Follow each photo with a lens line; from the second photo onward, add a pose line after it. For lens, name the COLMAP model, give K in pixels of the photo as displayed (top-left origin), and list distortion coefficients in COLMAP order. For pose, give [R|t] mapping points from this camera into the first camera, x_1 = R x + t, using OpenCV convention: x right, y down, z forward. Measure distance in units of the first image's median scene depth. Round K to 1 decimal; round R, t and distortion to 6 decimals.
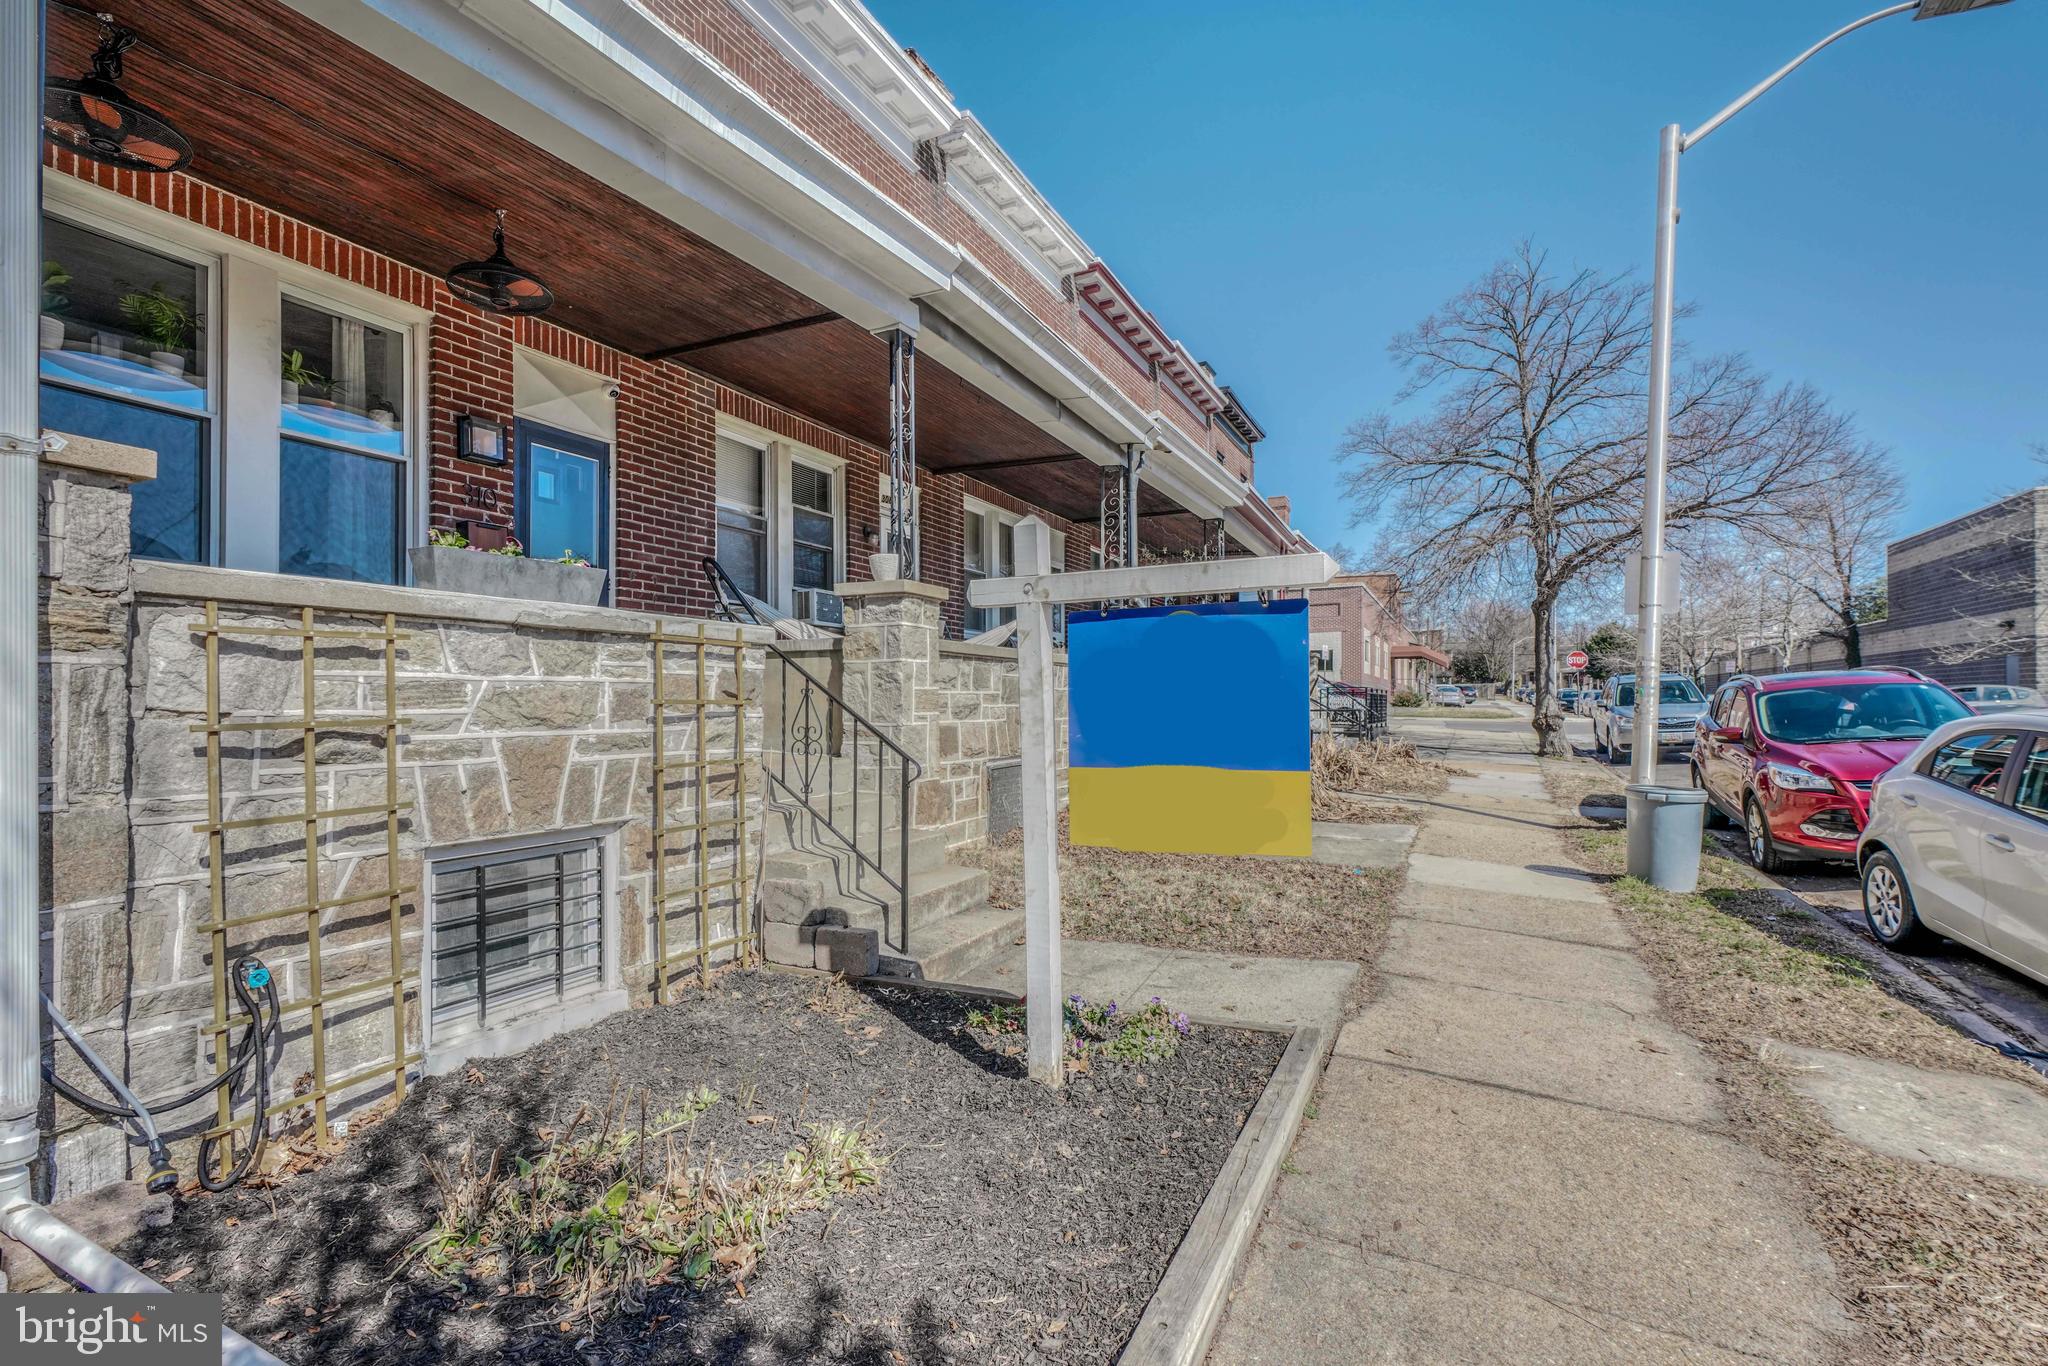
lens RADIAL K [[957.4, 0, 1024.0], [0, 957.4, 683.0], [0, 0, 1]] dist [0.000215, 0.000231]
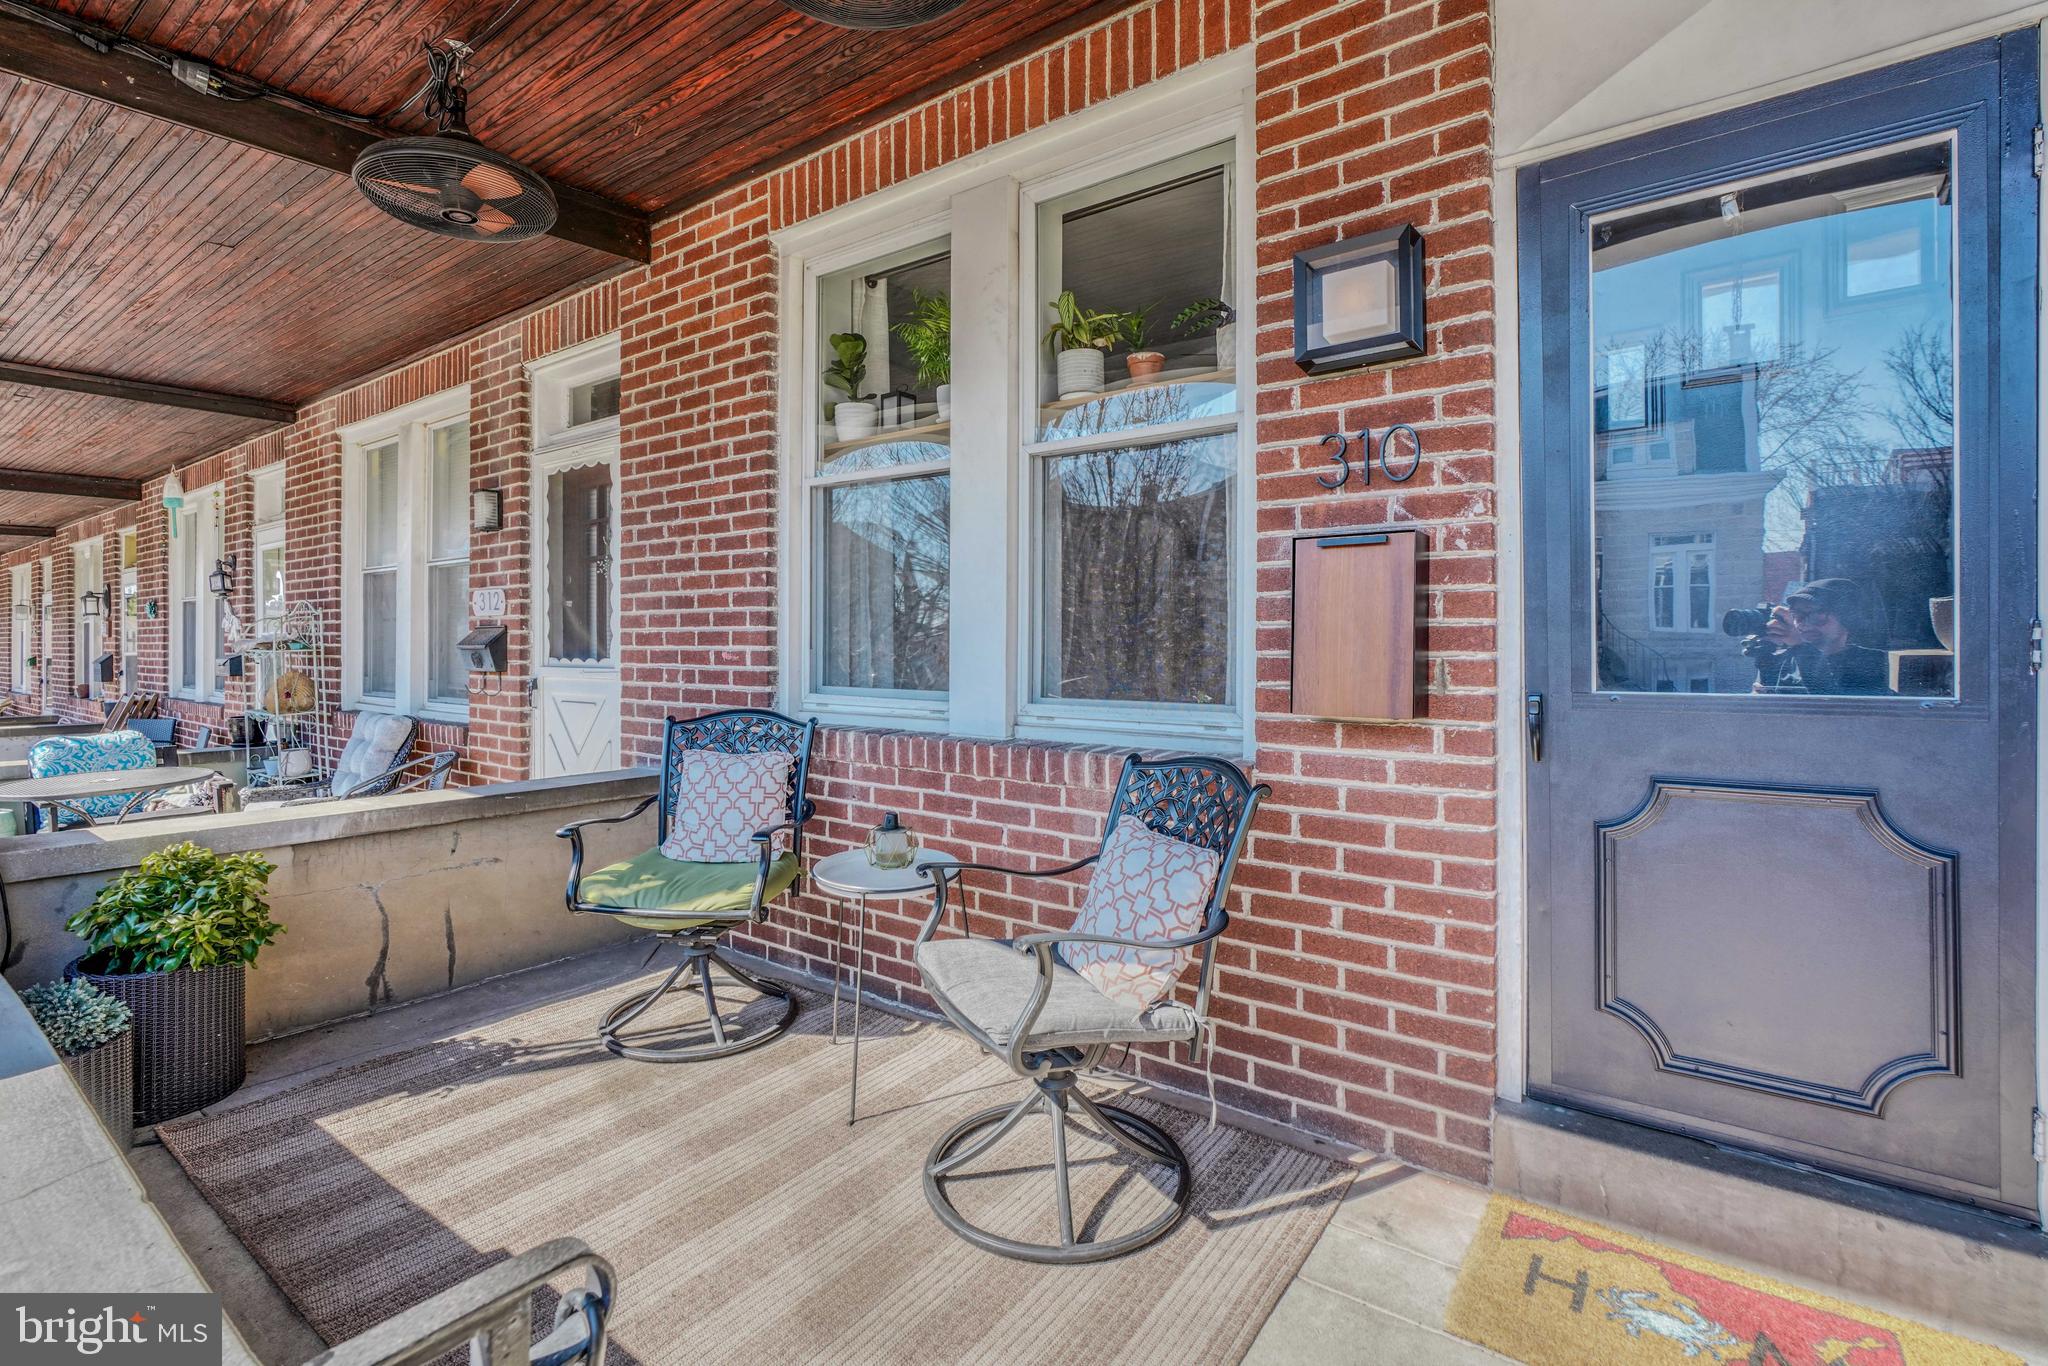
lens RADIAL K [[923.7, 0, 1026.0], [0, 923.7, 645.9], [0, 0, 1]] dist [-0.010928, 0.000213]
pose [[-0.175797, 0.000792, -0.984426, -0.310417], [0.020967, 0.999776, -0.002939, -0.190963], [0.984203, -0.021157, -0.175774, 1.424003]]
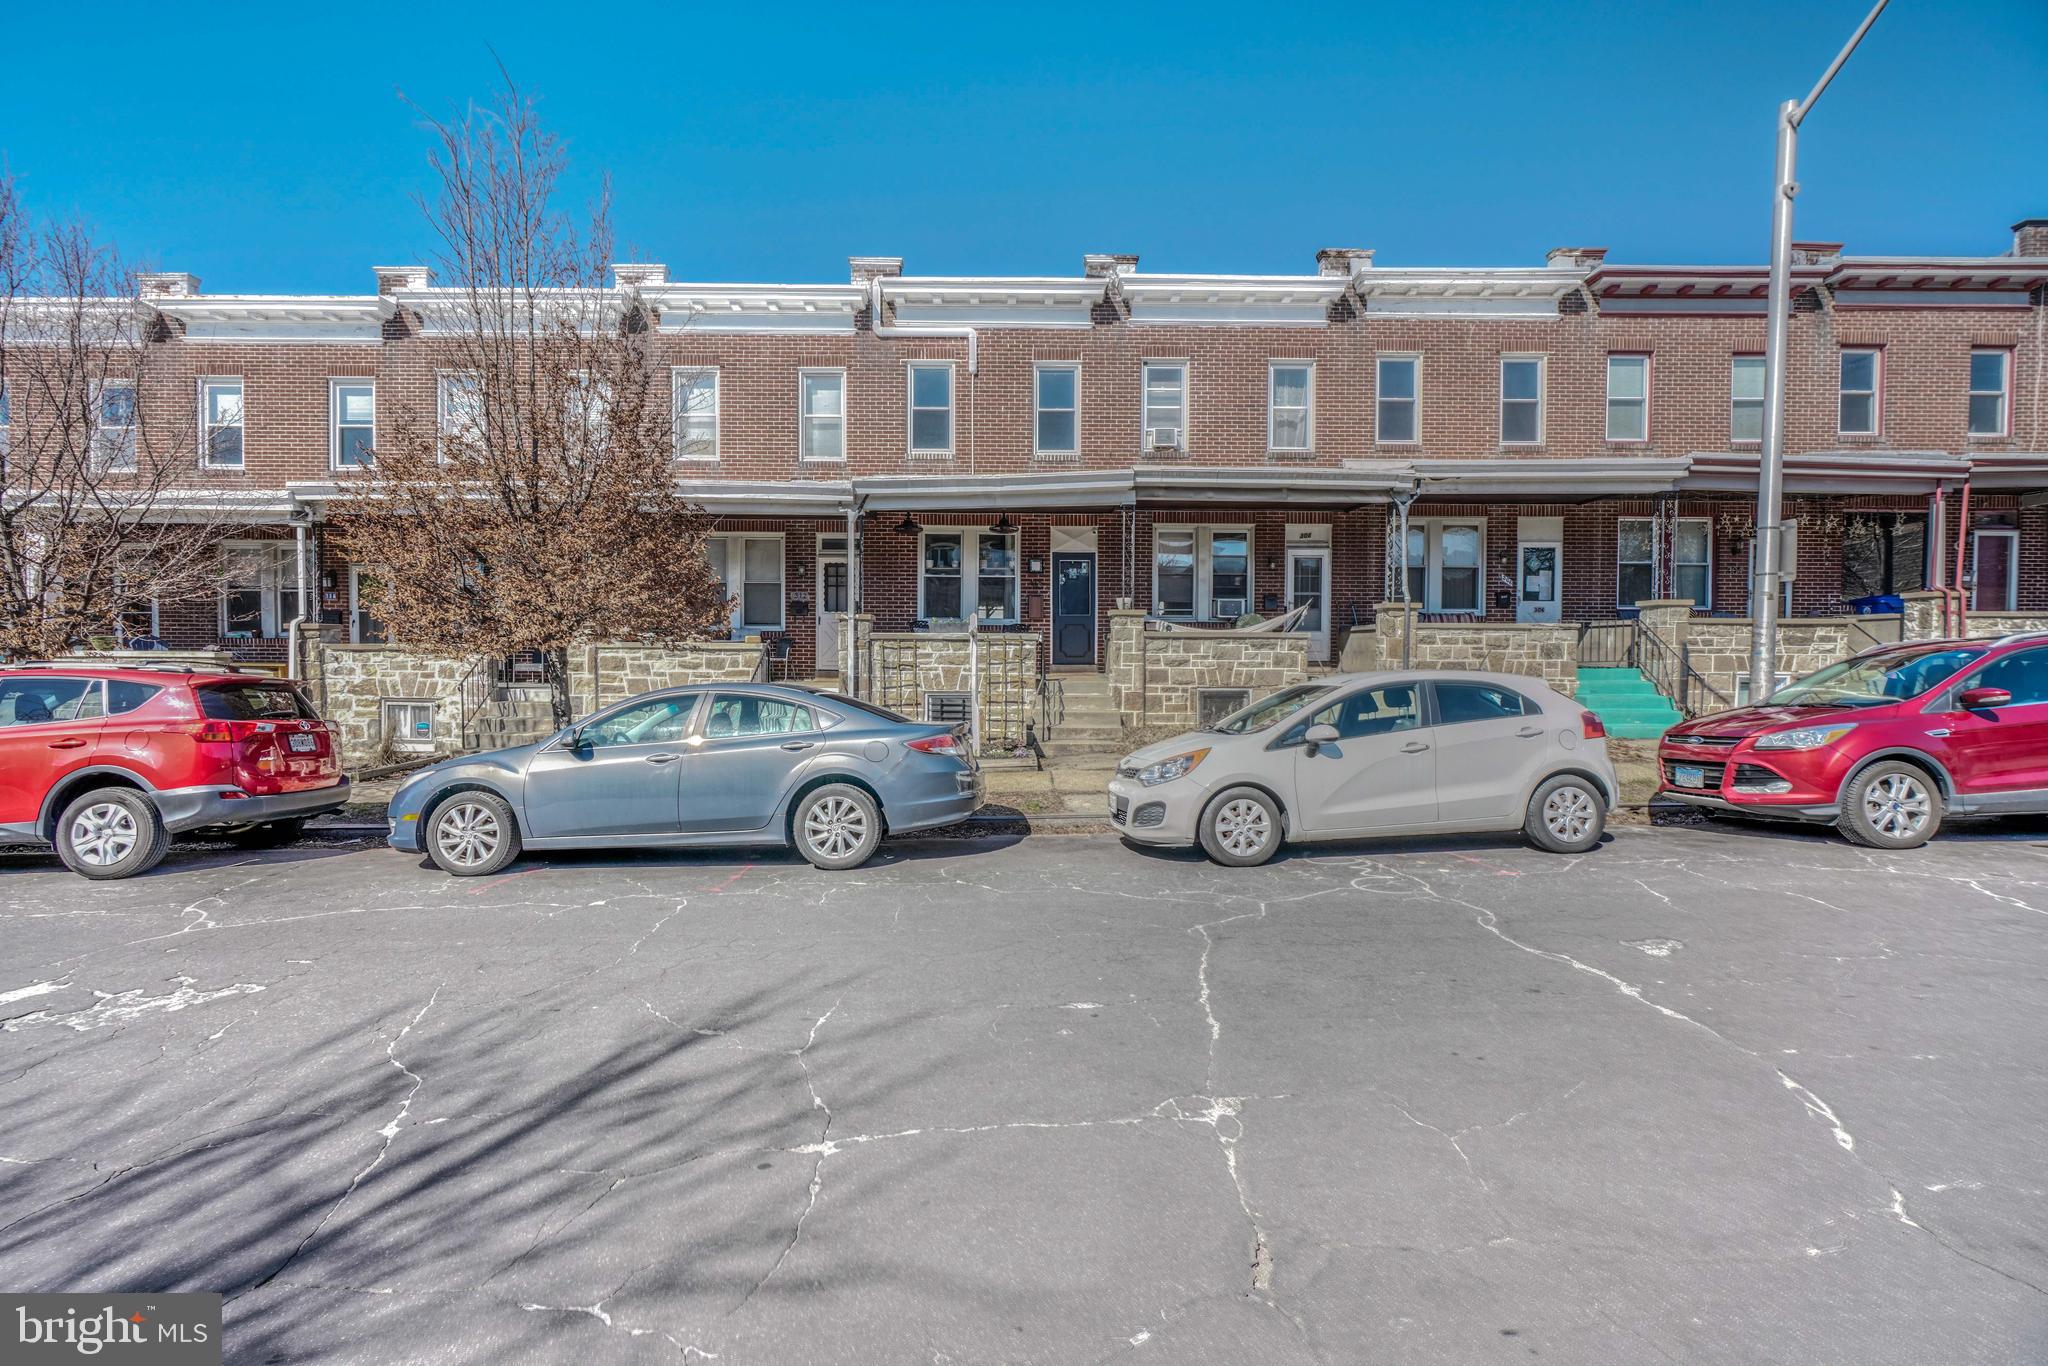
lens RADIAL K [[933.6, 0, 1019.4], [0, 933.6, 670.1], [0, 0, 1]] dist [-0.001247, 0.000068]
pose [[0.444822, 0.025348, -0.895260, 2.939059], [0.013398, 0.999299, 0.034951, -0.059911], [0.895519, -0.027542, 0.444171, -0.452387]]
